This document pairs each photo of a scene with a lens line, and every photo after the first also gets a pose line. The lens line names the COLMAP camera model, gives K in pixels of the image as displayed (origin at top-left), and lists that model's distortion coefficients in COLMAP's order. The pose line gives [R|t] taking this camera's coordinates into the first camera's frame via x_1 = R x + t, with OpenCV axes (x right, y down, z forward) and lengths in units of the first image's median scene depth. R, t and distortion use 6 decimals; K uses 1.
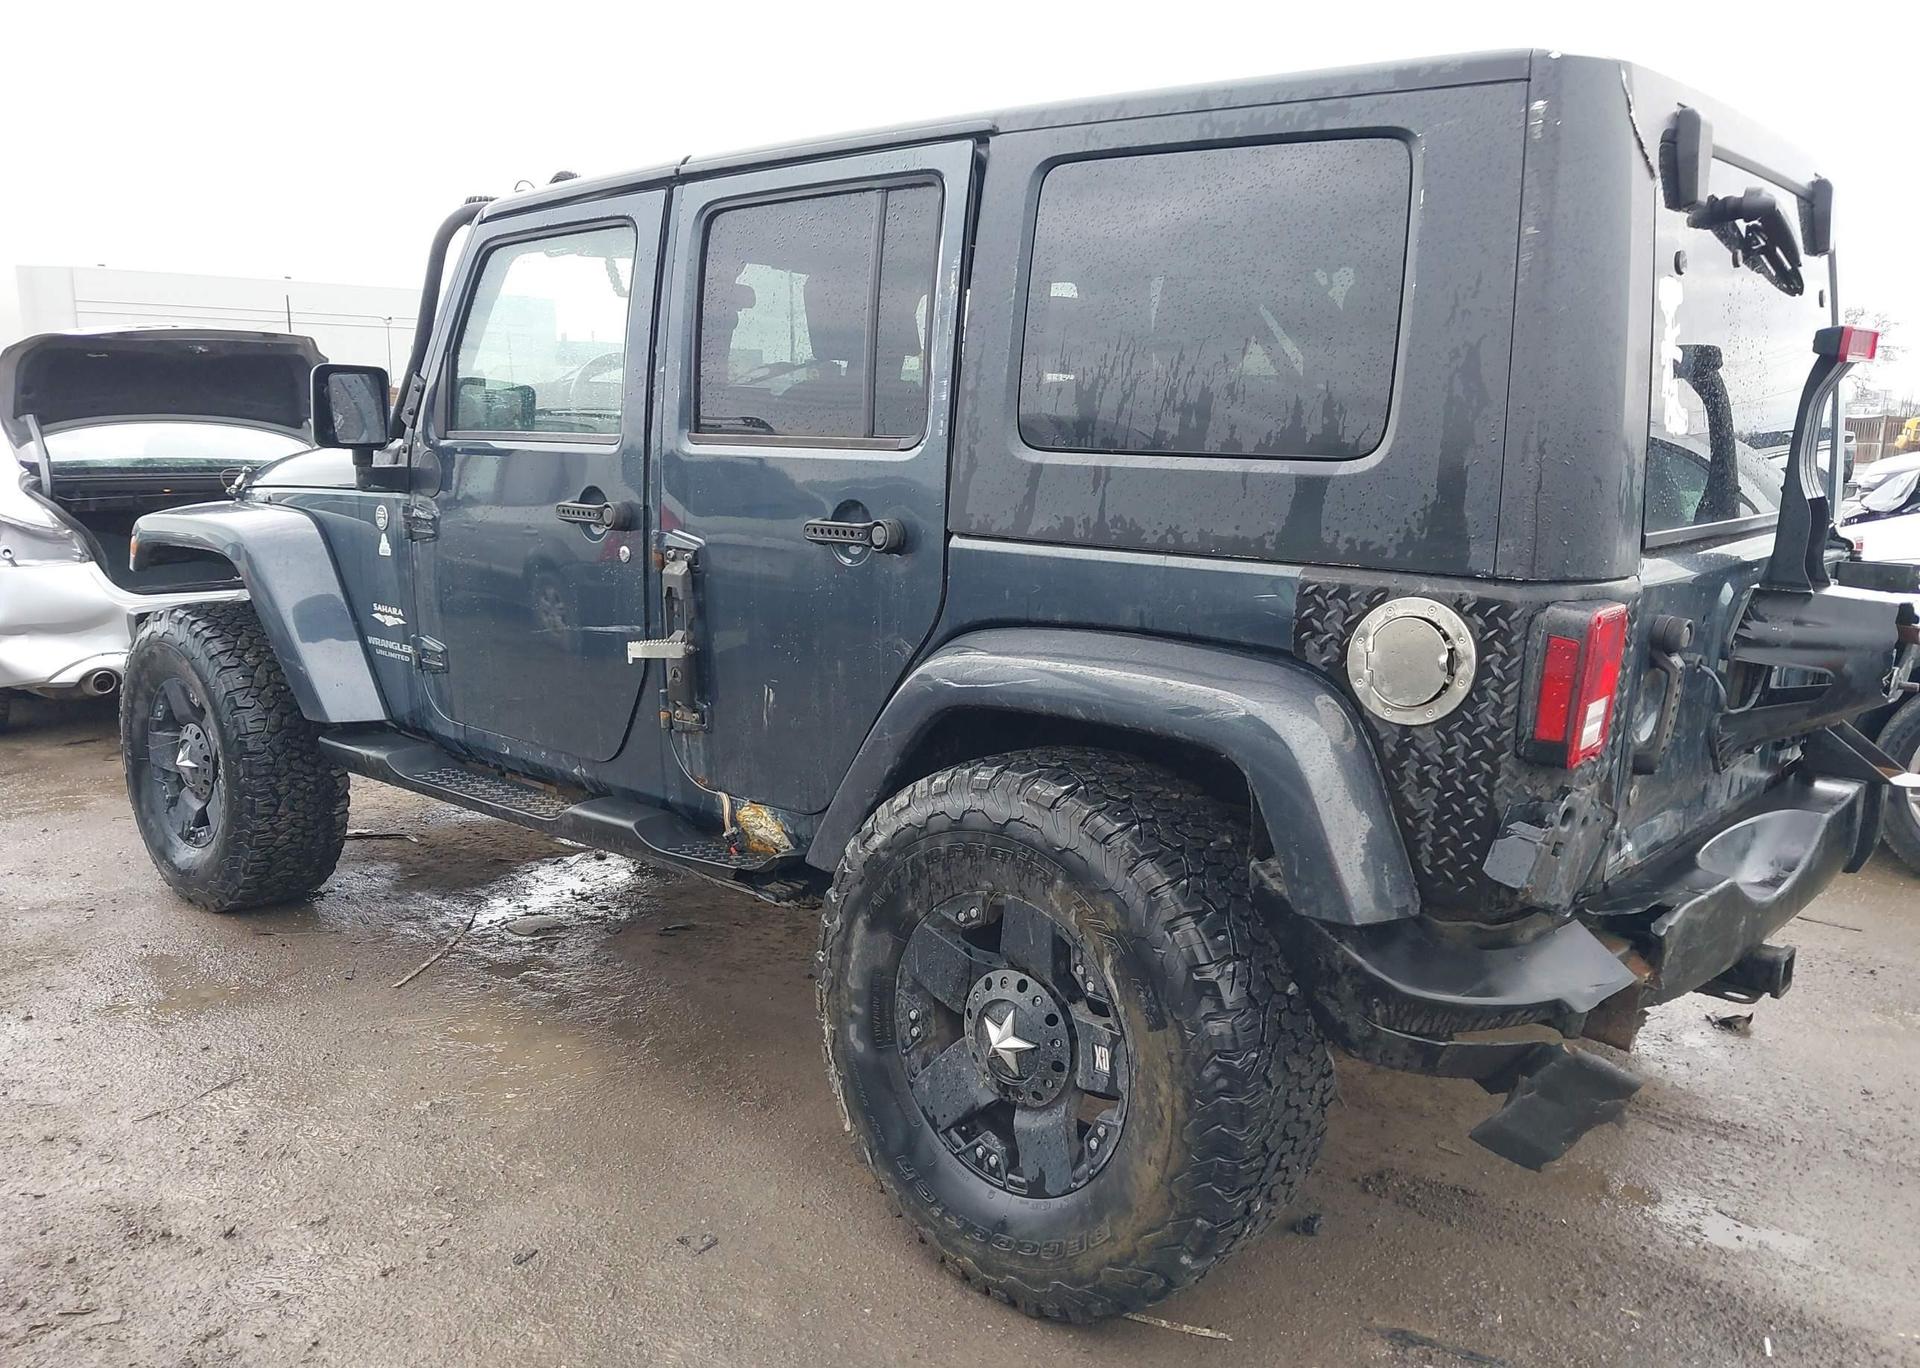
lens RADIAL K [[1548.7, 0, 896.7], [0, 1548.7, 658.2], [0, 0, 1]] dist [0.022894, -0.009449]
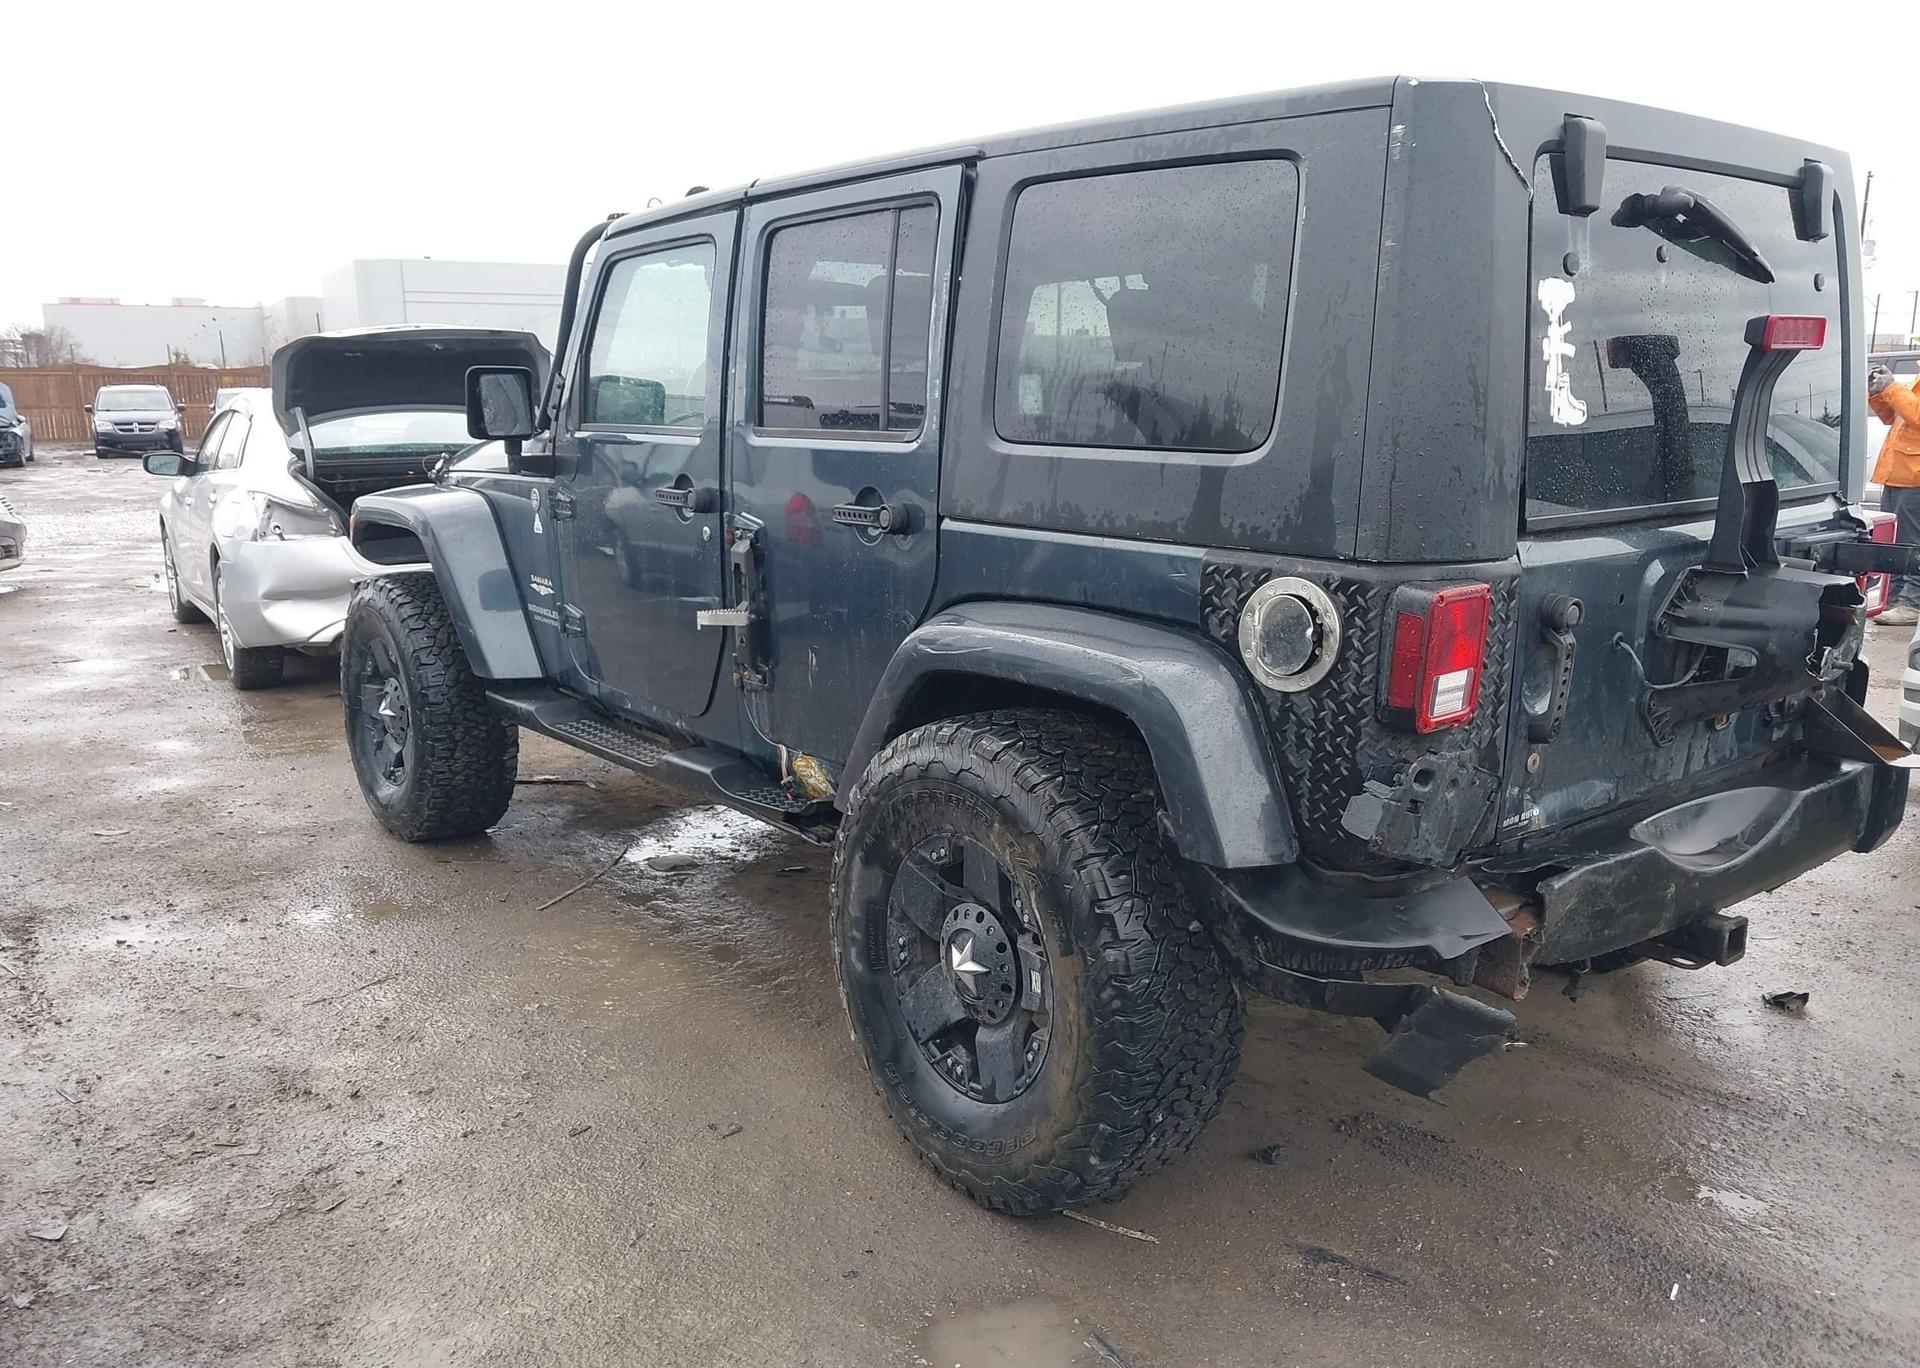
lens RADIAL K [[1548.7, 0, 896.7], [0, 1548.7, 658.2], [0, 0, 1]] dist [0.022894, -0.009449]
pose [[0.983840, 0.014987, -0.178423, 0.209600], [-0.011625, 0.999735, 0.019871, 0.000175], [0.178674, -0.017476, 0.983753, -0.116597]]
